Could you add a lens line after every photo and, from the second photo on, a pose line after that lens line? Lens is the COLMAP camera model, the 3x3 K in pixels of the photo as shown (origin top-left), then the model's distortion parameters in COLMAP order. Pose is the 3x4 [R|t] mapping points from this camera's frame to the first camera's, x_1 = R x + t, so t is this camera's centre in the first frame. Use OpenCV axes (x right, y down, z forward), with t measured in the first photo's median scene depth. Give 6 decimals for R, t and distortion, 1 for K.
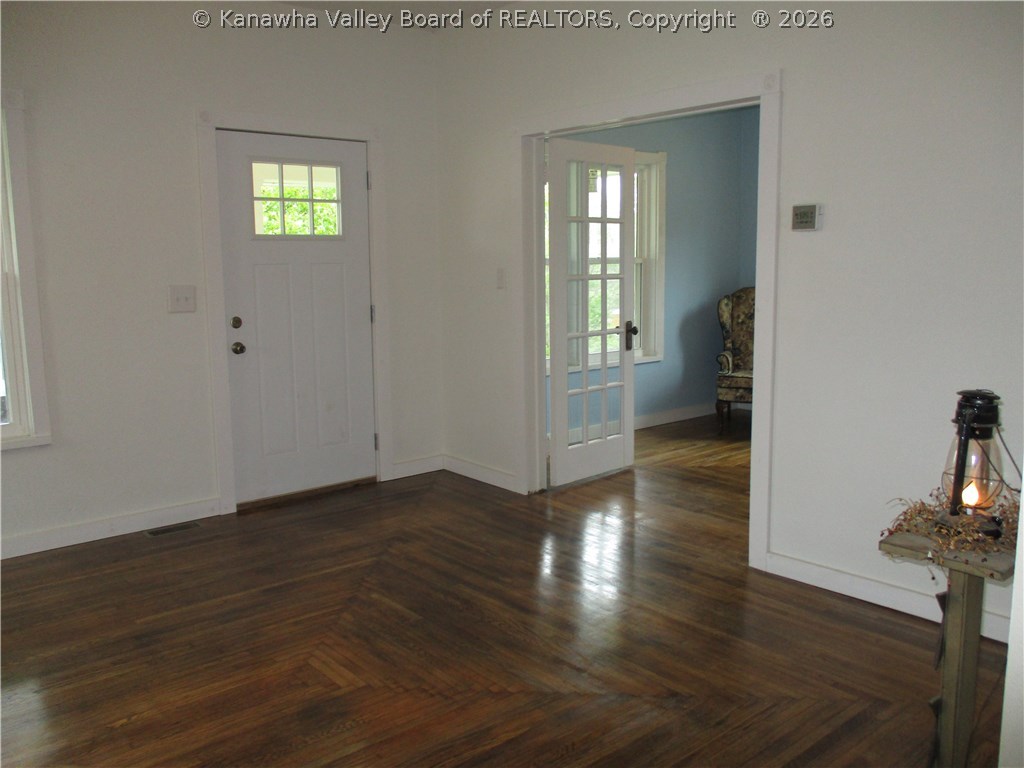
lens RADIAL K [[855.5, 0, 518.5], [0, 855.5, 378.4], [0, 0, 1]] dist [-0.046854, -0.002253]
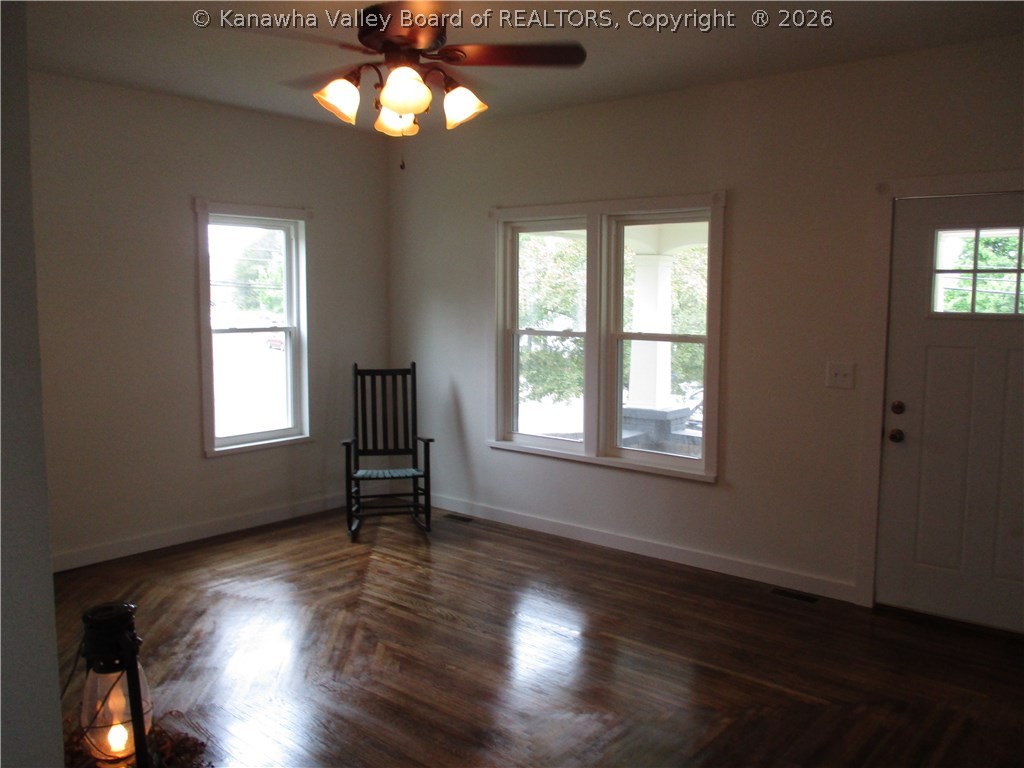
lens RADIAL K [[855.5, 0, 518.3], [0, 855.5, 390.5], [0, 0, 1]] dist [-0.046854, -0.002253]
pose [[0.165107, 0.126714, -0.978102, 0.548115], [-0.149821, 0.983426, 0.102113, -0.129943], [0.974830, 0.129680, 0.181355, 0.493035]]
